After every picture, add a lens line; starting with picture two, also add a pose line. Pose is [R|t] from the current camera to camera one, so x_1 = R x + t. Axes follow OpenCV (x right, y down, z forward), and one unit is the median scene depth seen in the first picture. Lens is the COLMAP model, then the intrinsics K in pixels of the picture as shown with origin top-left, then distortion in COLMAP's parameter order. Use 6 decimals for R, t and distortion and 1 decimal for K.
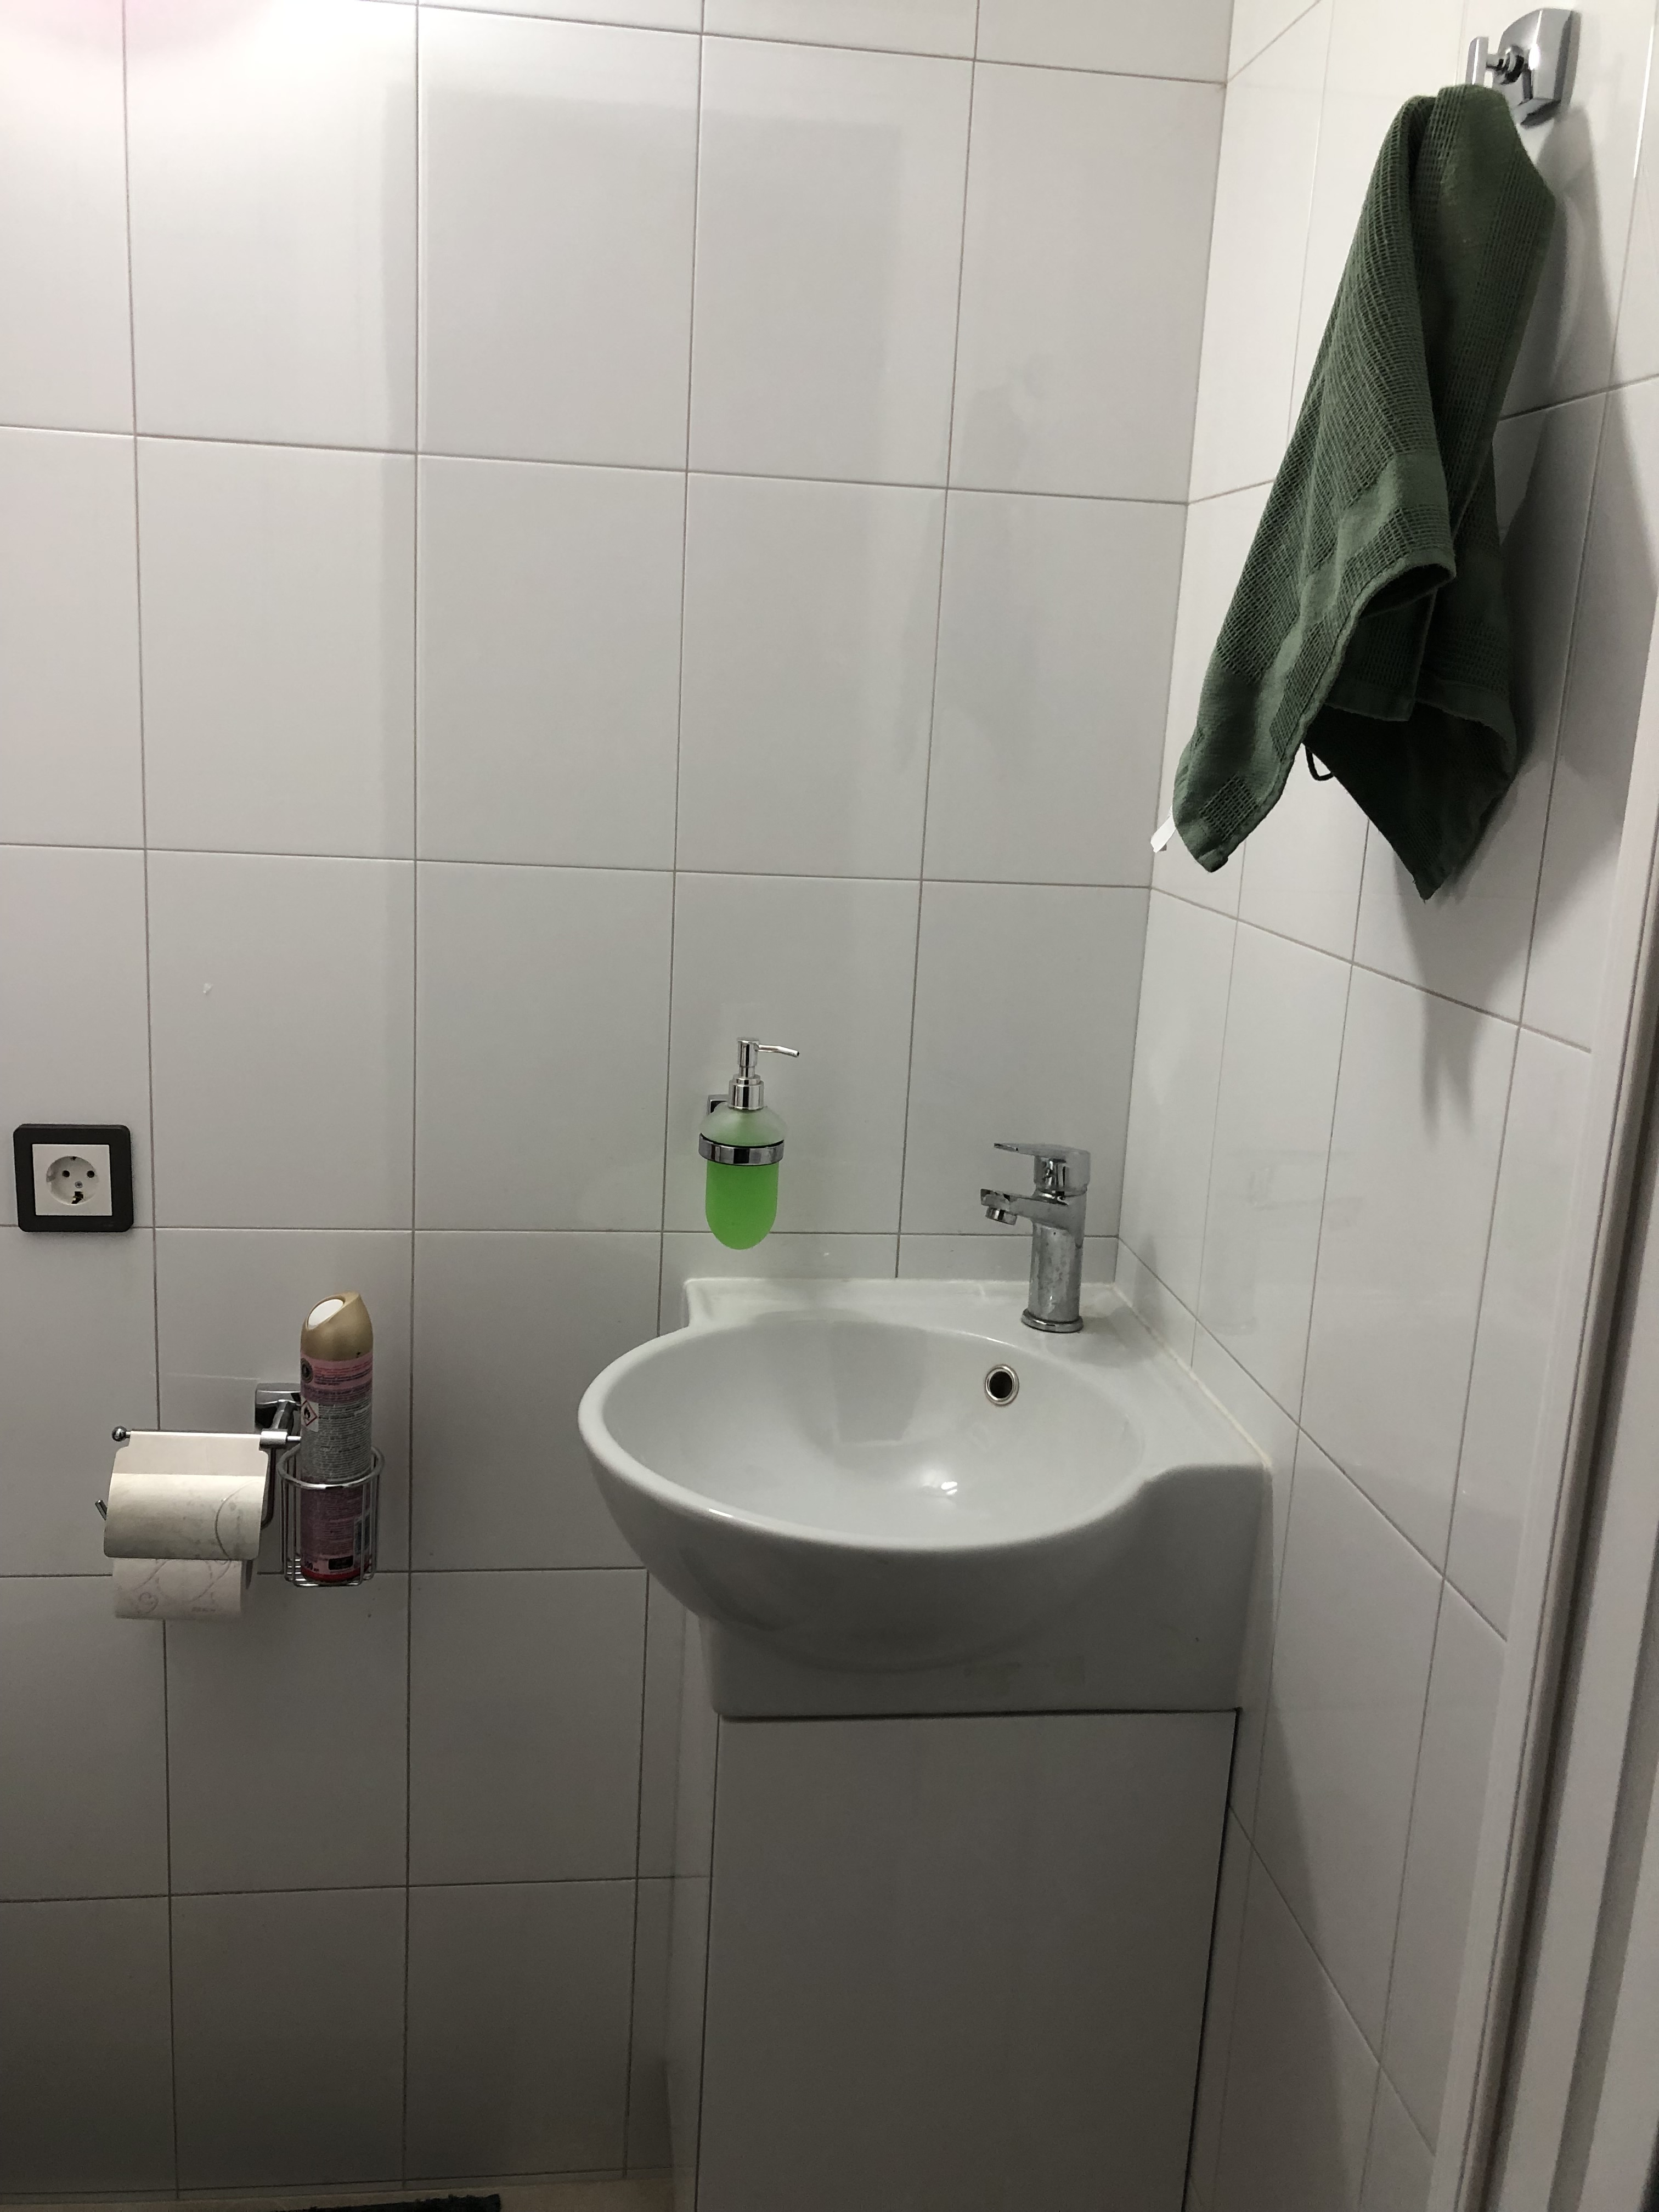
lens RADIAL K [[1828.8, 0, 830.8], [0, 1828.8, 1108.9], [0, 0, 1]] dist [-0.004209, 0.002369]
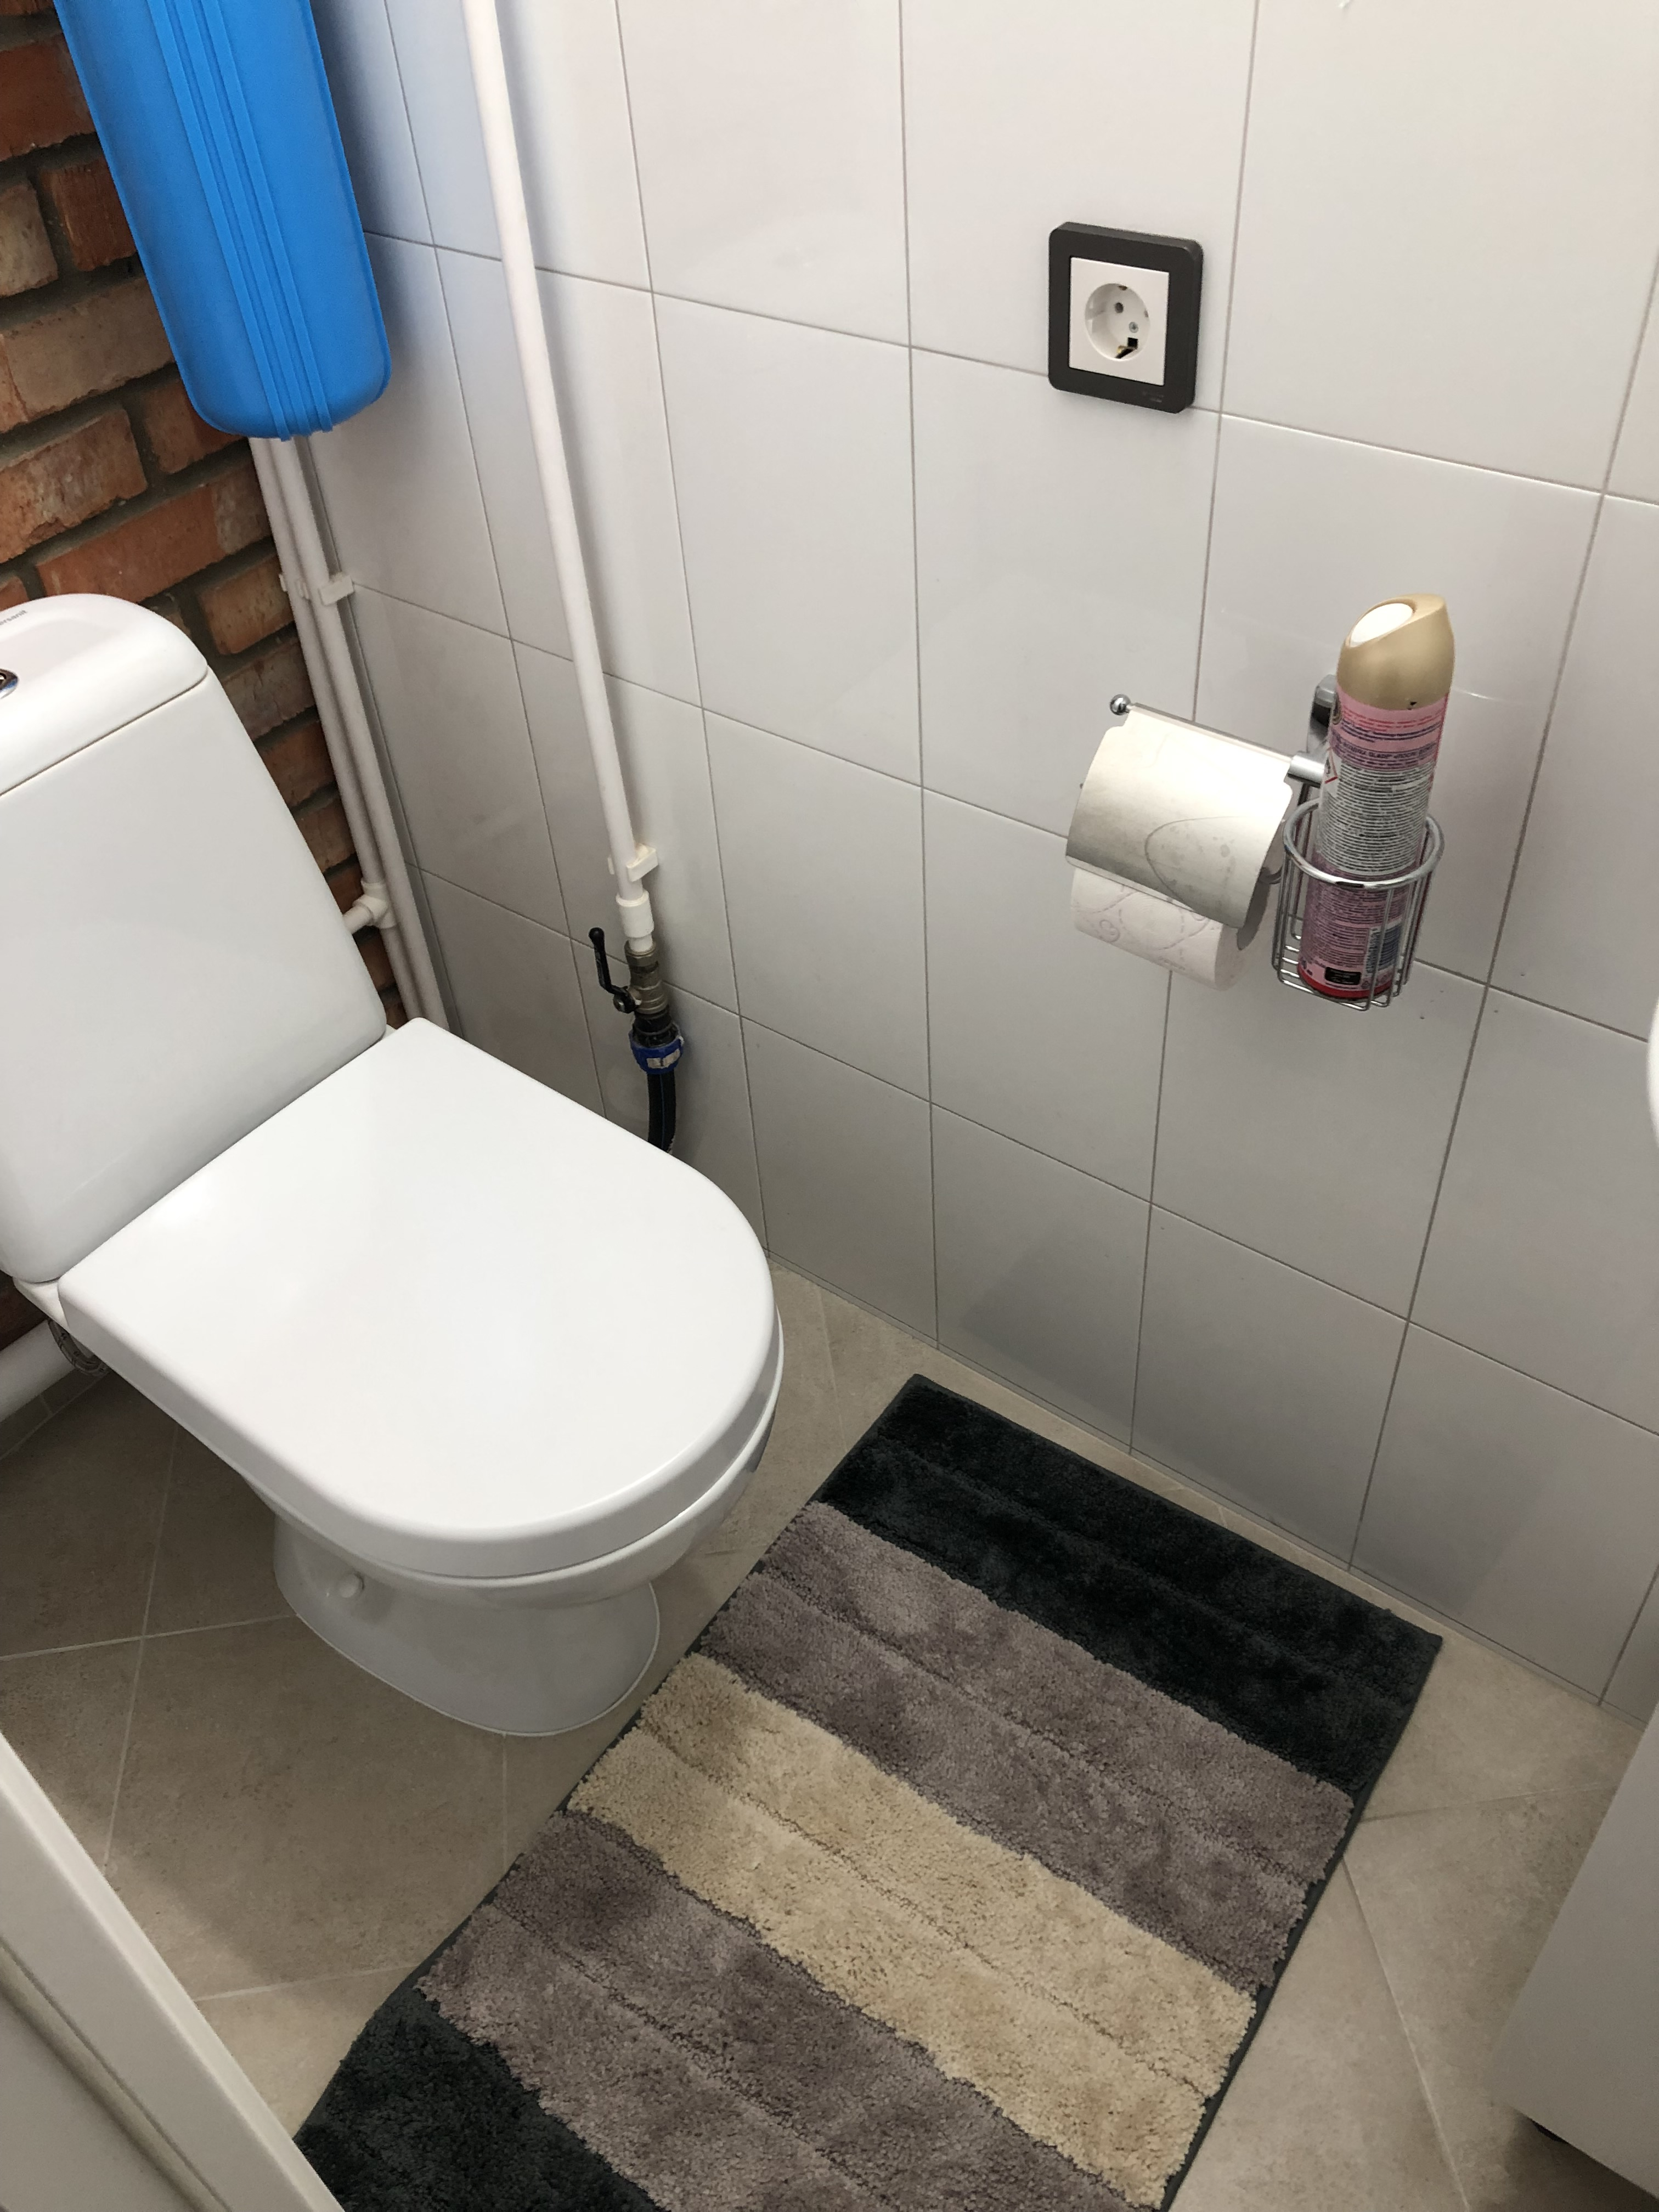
lens RADIAL K [[1828.8, 0, 812.5], [0, 1828.8, 1083.2], [0, 0, 1]] dist [-0.004209, 0.002369]
pose [[0.692855, 0.405711, -0.596112, 0.021610], [-0.053668, 0.853419, 0.518455, -0.064526], [0.719077, -0.327222, 0.613070, 0.417108]]
